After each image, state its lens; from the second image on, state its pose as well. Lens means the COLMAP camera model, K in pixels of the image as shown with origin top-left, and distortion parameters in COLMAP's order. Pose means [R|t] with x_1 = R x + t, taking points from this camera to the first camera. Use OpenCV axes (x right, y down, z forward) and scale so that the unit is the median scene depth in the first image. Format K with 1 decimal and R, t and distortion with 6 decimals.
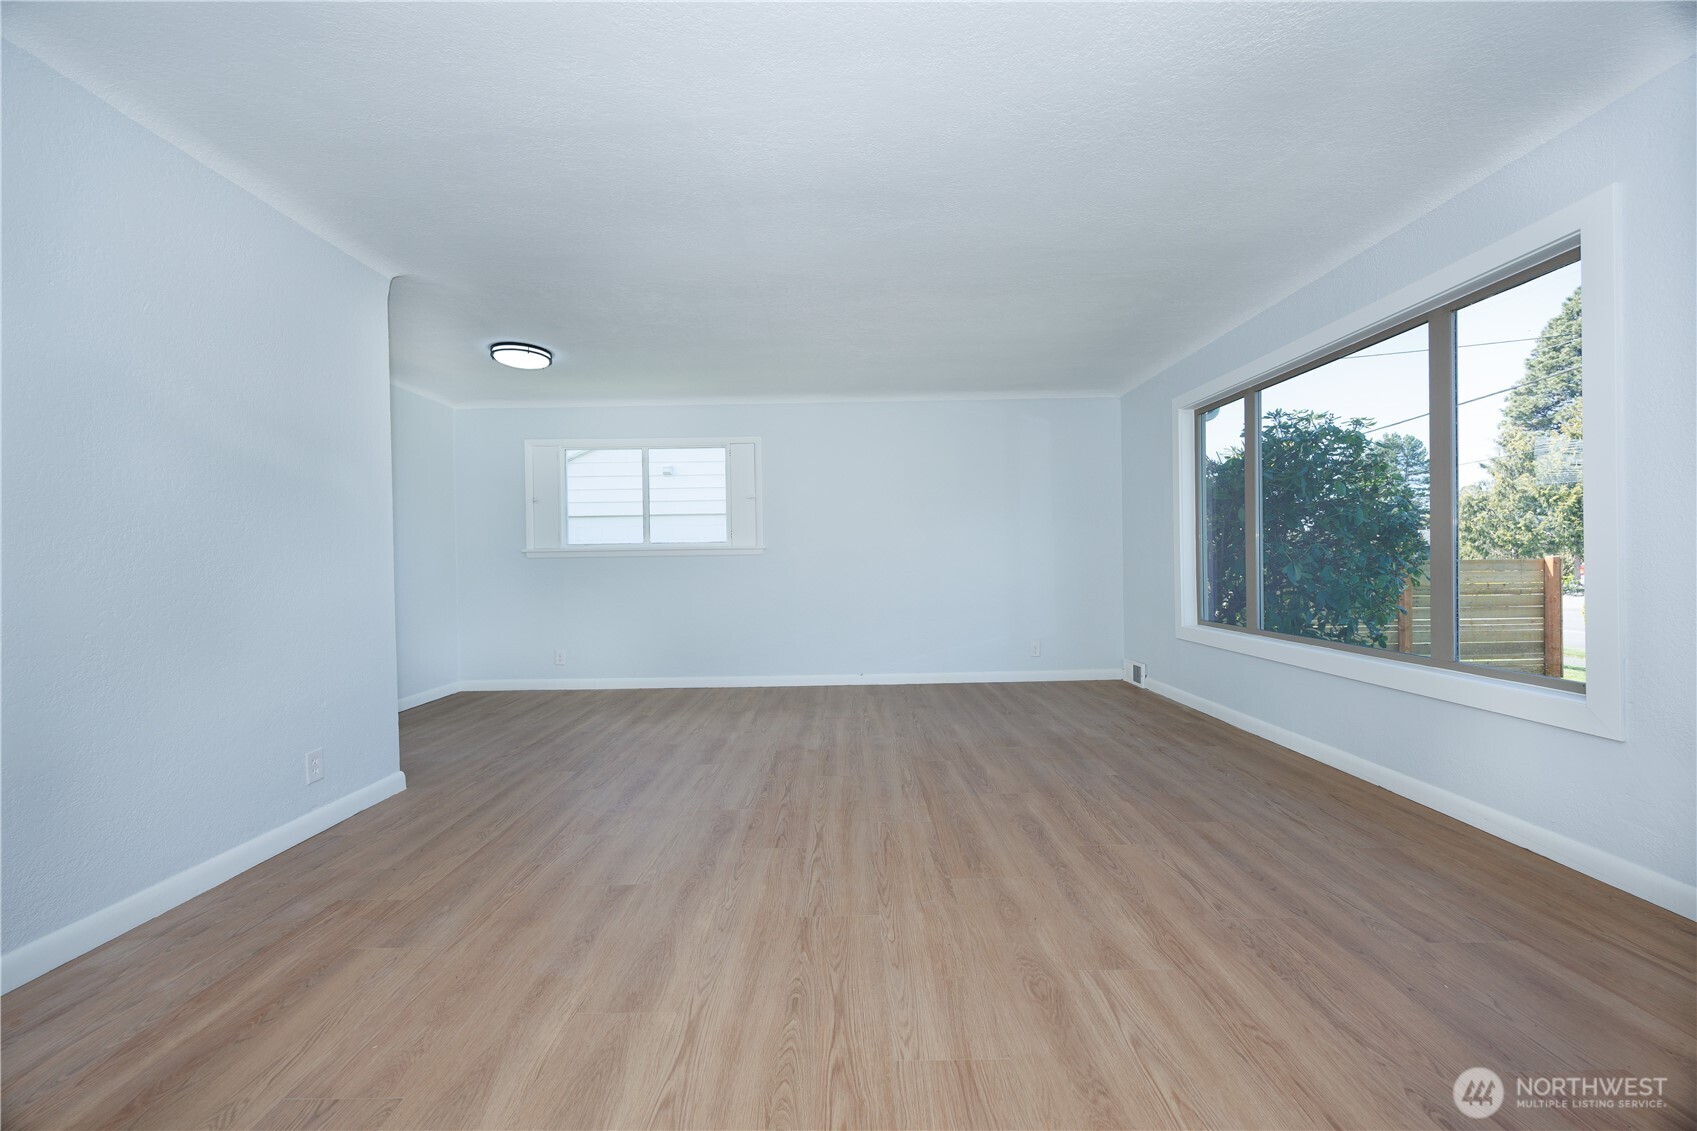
lens RADIAL K [[641.0, 0, 844.9], [0, 641.0, 563.7], [0, 0, 1]] dist [-0.005895, -0.000147]
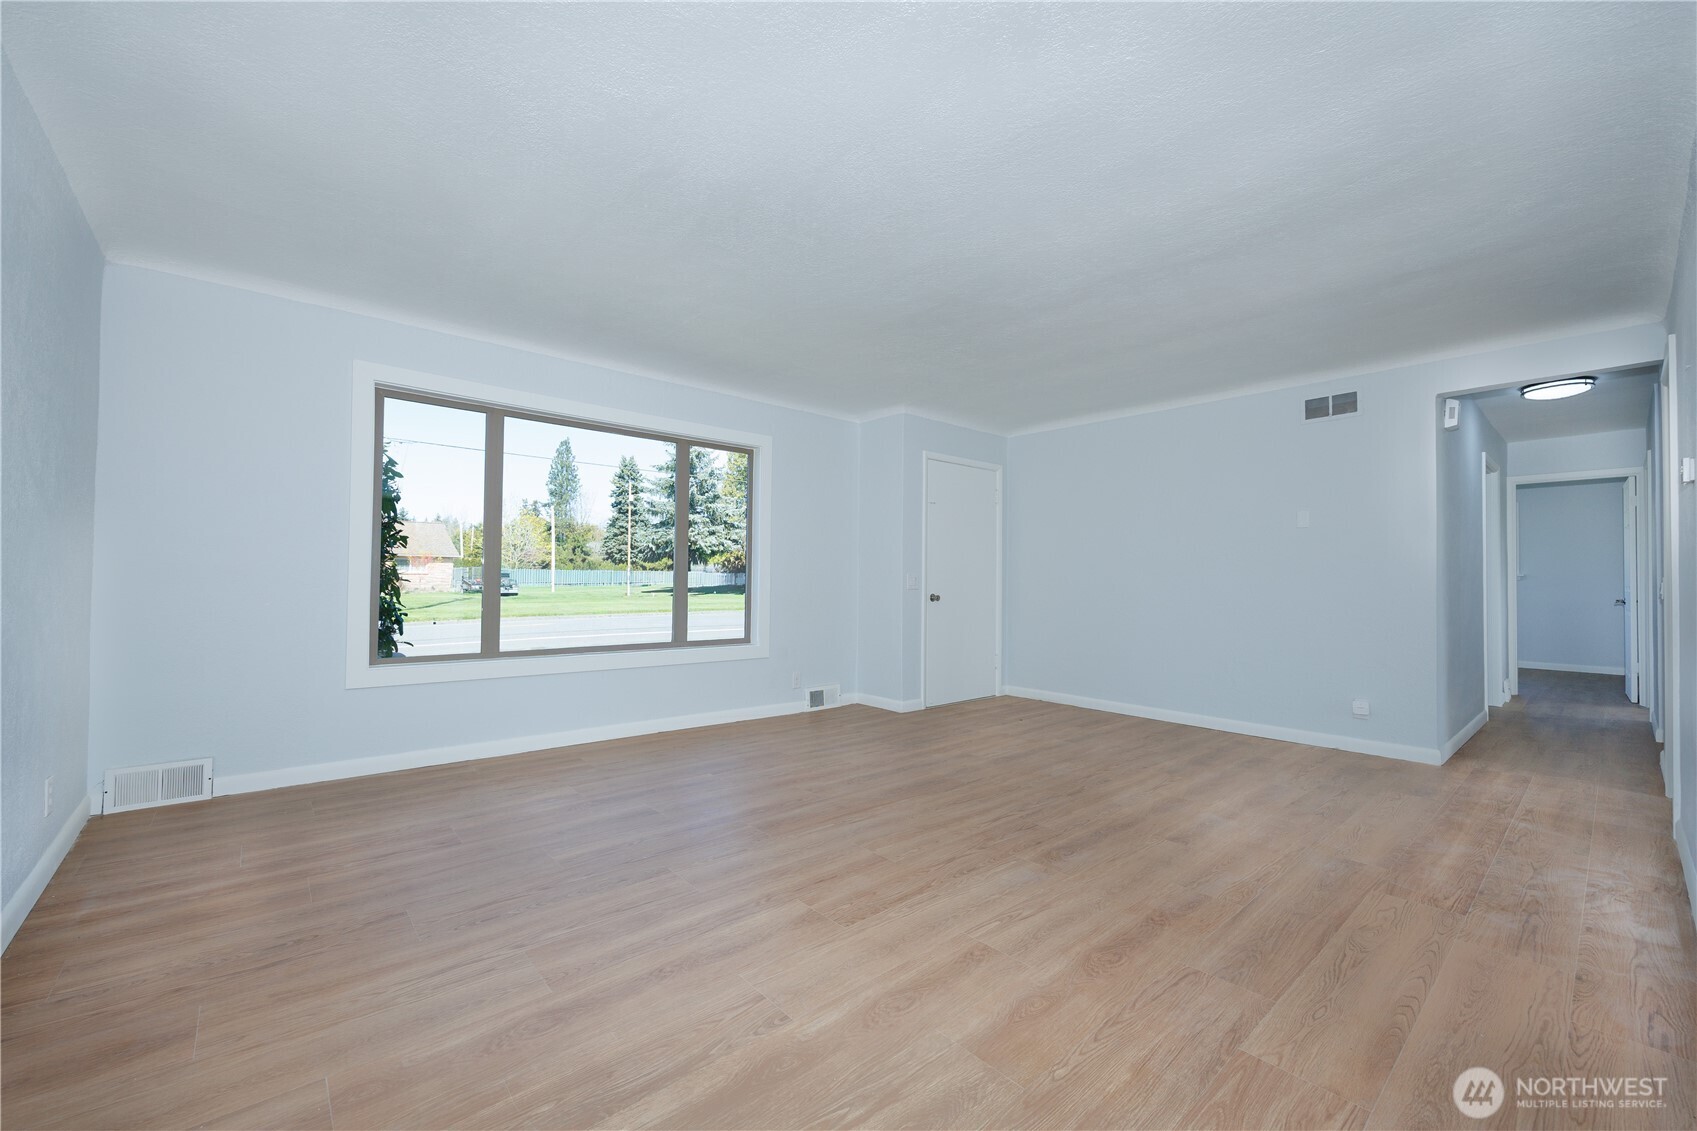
lens RADIAL K [[681.7, 0, 843.8], [0, 681.7, 567.8], [0, 0, 1]] dist [-0.001315, -0.000157]
pose [[-0.656020, 0.022909, 0.754396, -0.823761], [0.000642, 0.999556, -0.029796, 0.005703], [-0.754743, -0.019062, -0.655743, 2.082177]]
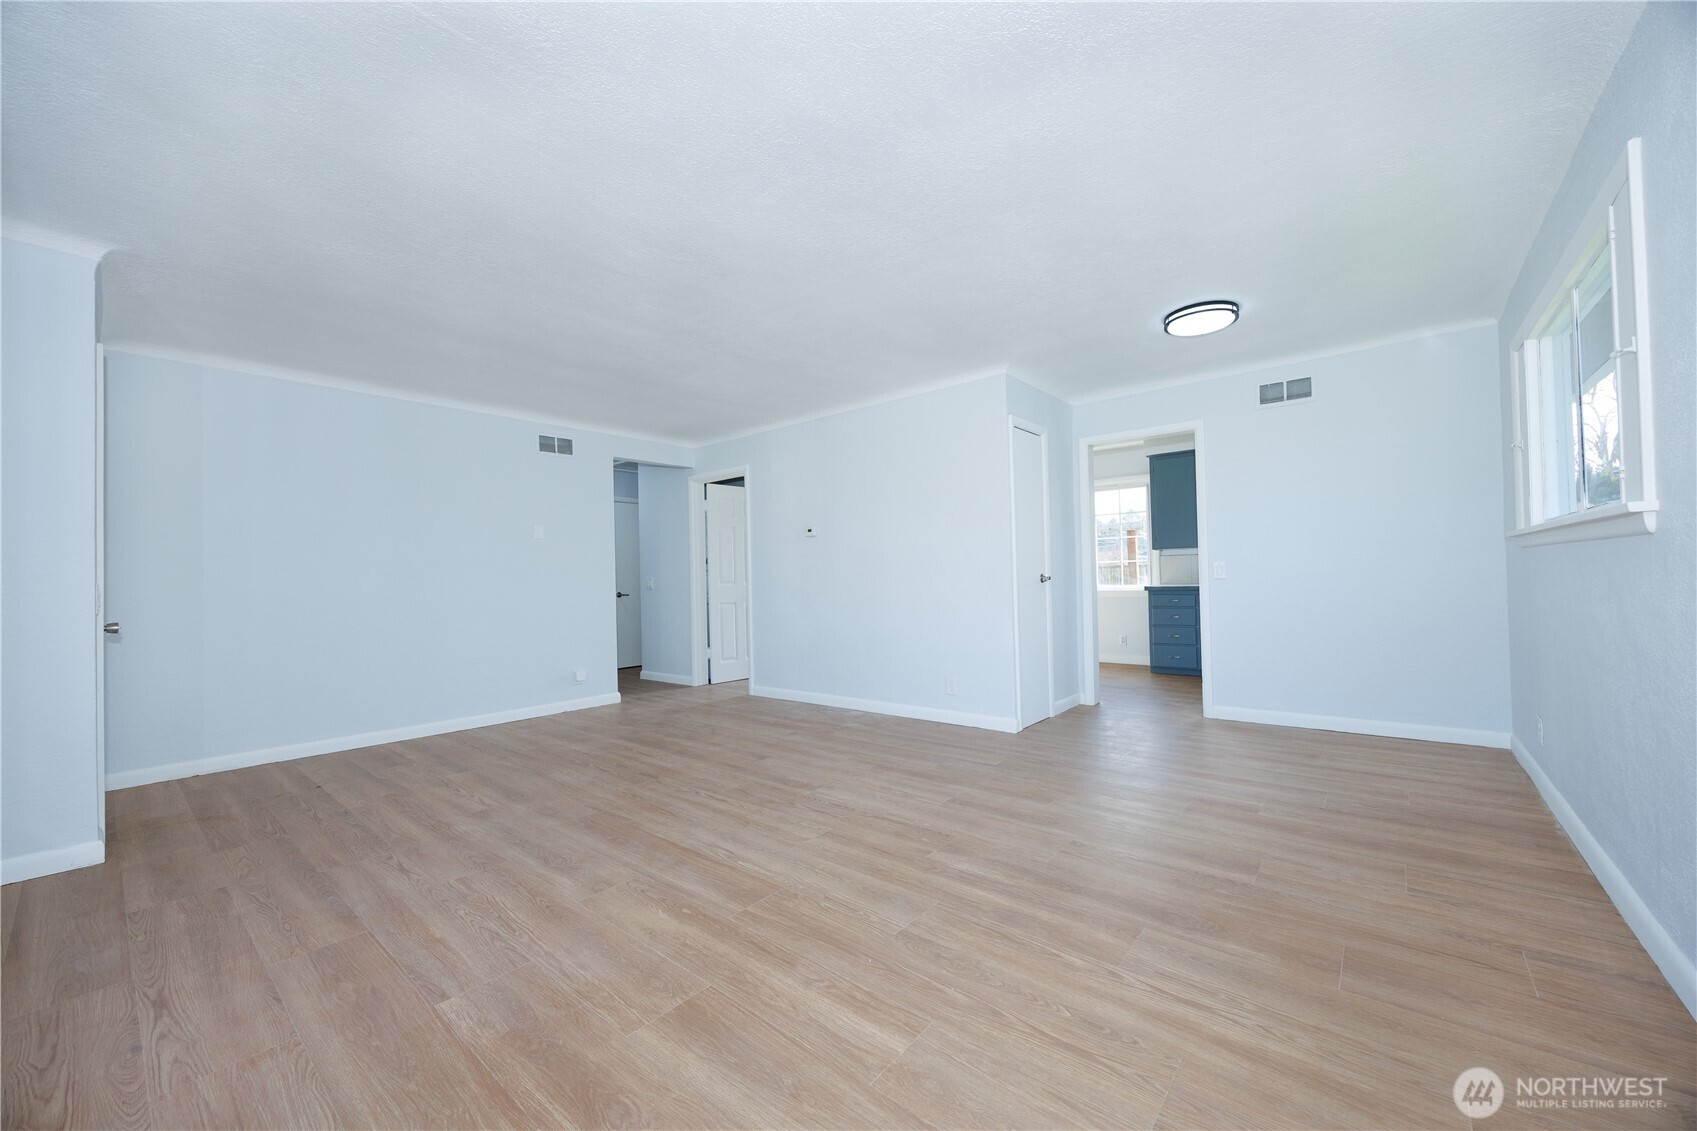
lens RADIAL K [[641.0, 0, 847.9], [0, 641.0, 566.2], [0, 0, 1]] dist [-0.005895, -0.000147]
pose [[-0.642156, 0.017304, -0.766379, 0.782083], [0.034580, 0.999381, -0.006410, -0.020286], [0.765794, -0.030618, -0.642357, 2.073403]]
